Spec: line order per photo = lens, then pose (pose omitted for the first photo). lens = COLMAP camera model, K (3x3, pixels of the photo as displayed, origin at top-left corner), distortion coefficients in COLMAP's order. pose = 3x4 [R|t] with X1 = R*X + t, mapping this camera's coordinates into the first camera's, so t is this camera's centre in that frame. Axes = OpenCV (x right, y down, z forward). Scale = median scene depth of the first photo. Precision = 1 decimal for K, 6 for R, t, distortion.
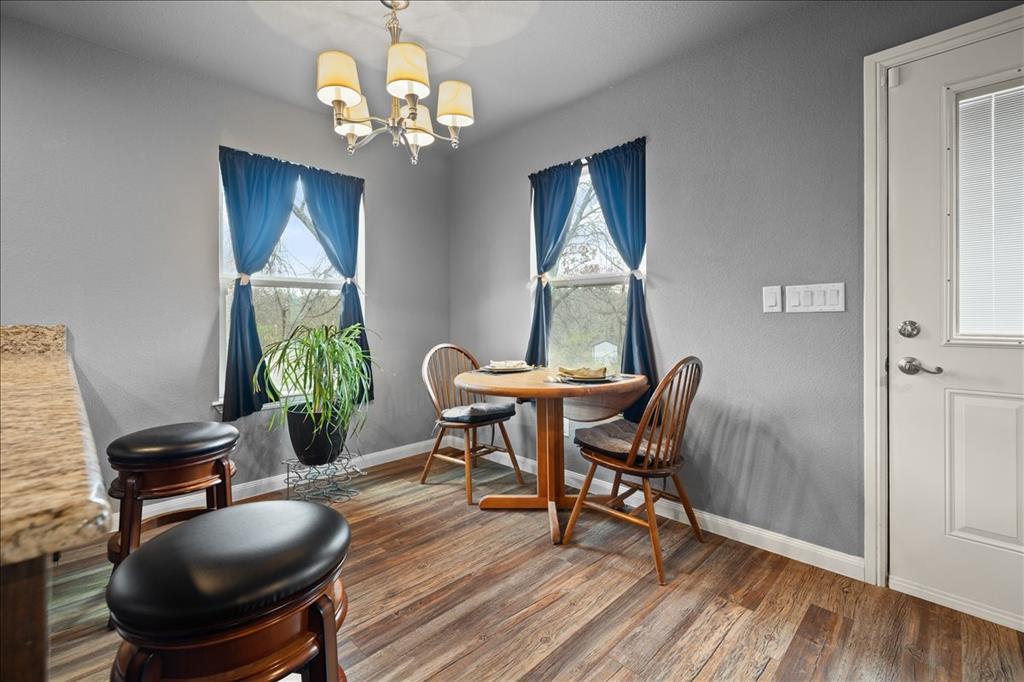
lens RADIAL K [[443.2, 0, 522.7], [0, 443.2, 318.0], [0, 0, 1]] dist [0.002918, 0.000333]
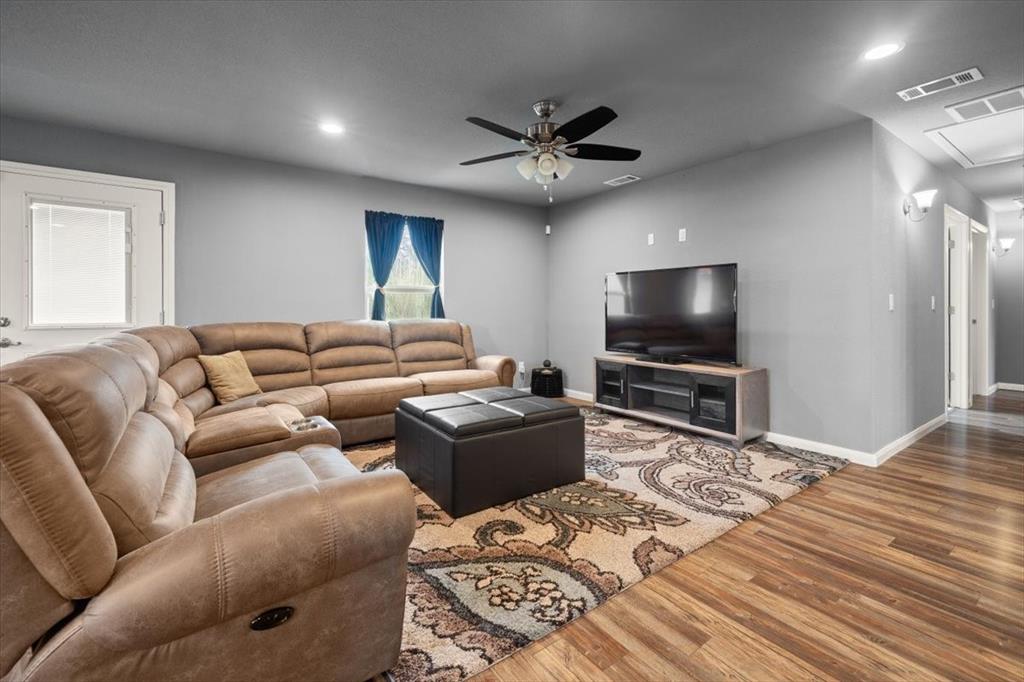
lens RADIAL K [[443.2, 0, 515.7], [0, 443.2, 307.9], [0, 0, 1]] dist [0.002918, 0.000333]
pose [[0.170937, 0.003127, 0.985277, -0.335443], [-0.001404, 0.999995, -0.002931, -0.018581], [-0.985281, -0.000882, 0.170940, -0.841497]]
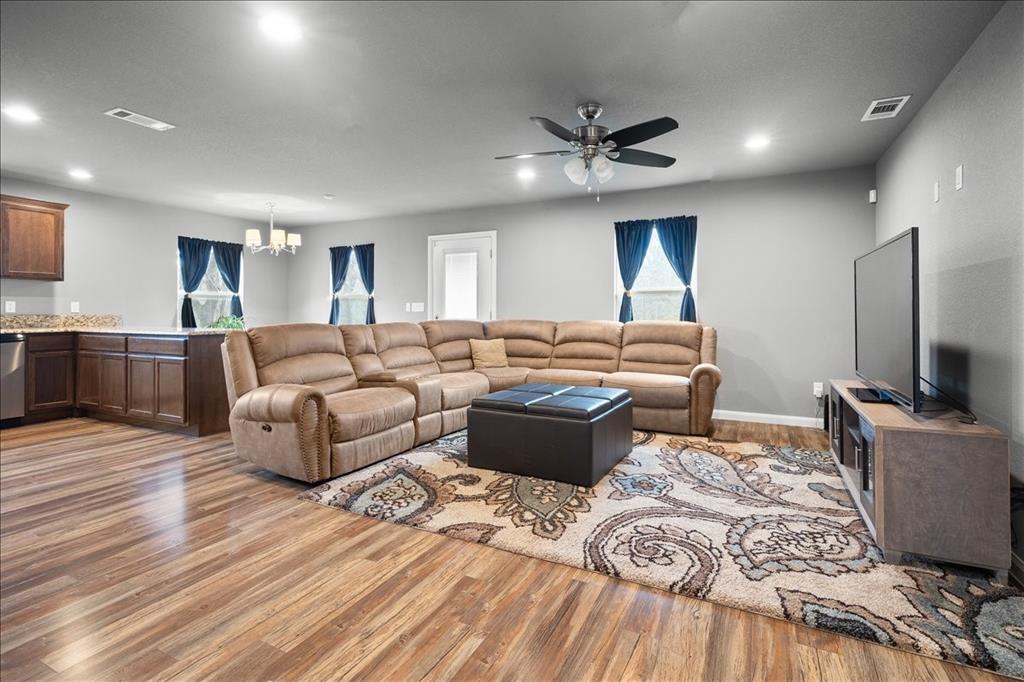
lens RADIAL K [[483.0, 0, 533.2], [0, 483.0, 312.3], [0, 0, 1]] dist [-0.002958, -0.000809]
pose [[0.949418, 0.004805, 0.313980, 0.254364], [-0.005743, 0.999981, 0.002060, -0.014899], [-0.313964, -0.003759, 0.949428, -1.813726]]
